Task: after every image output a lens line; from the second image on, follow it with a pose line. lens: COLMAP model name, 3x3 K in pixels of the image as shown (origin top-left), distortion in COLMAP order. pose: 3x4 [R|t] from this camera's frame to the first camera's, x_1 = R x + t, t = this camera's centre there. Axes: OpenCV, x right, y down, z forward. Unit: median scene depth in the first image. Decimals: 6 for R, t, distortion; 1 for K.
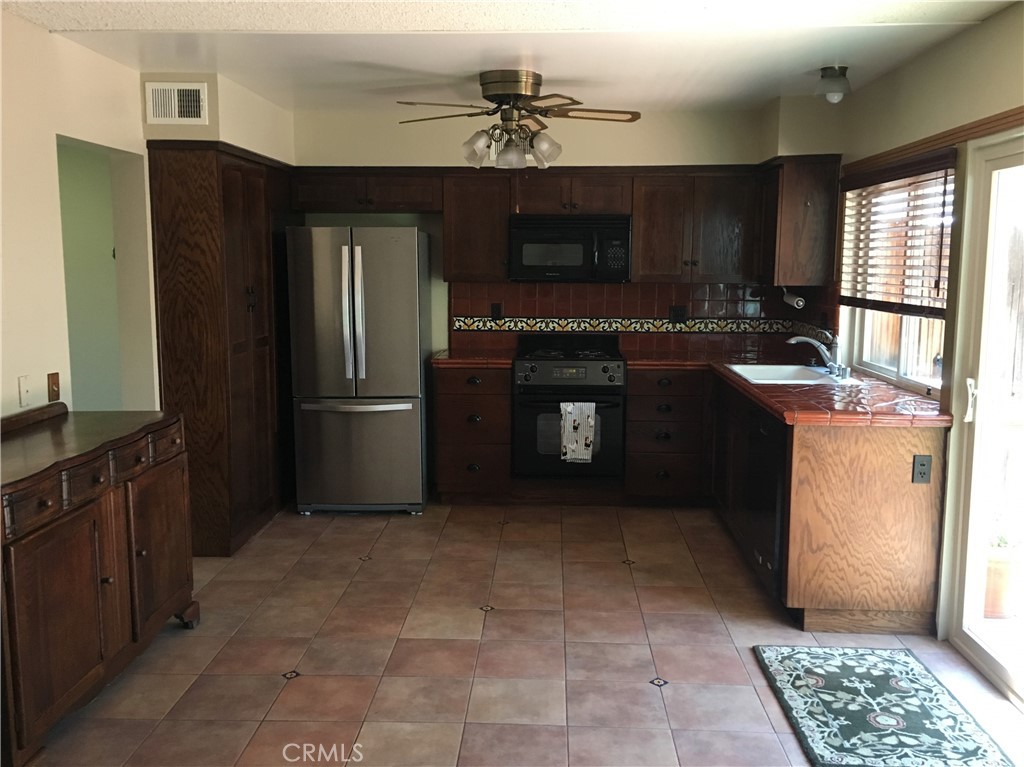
lens RADIAL K [[882.6, 0, 513.1], [0, 882.6, 383.9], [0, 0, 1]] dist [0.059298, -0.076684]
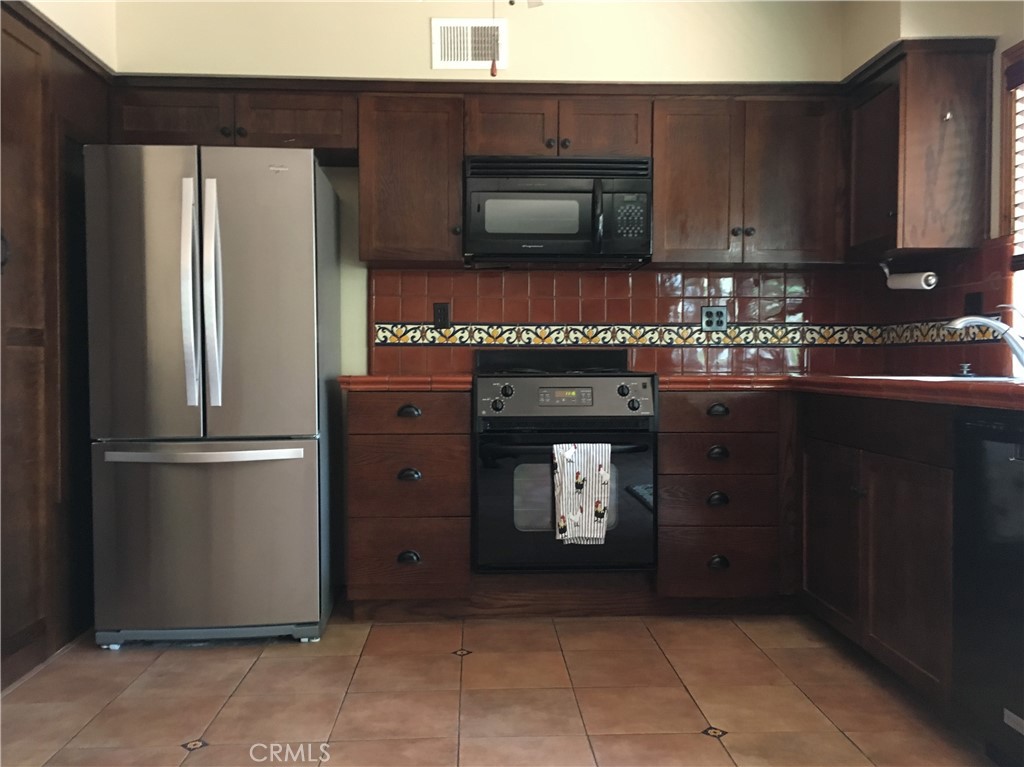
lens RADIAL K [[882.6, 0, 511.3], [0, 882.6, 387.4], [0, 0, 1]] dist [0.059298, -0.076684]
pose [[0.996293, -0.006671, 0.085771, -0.026797], [0.015417, 0.994693, -0.101723, 0.043427], [-0.084637, 0.102669, 0.991108, 0.398140]]
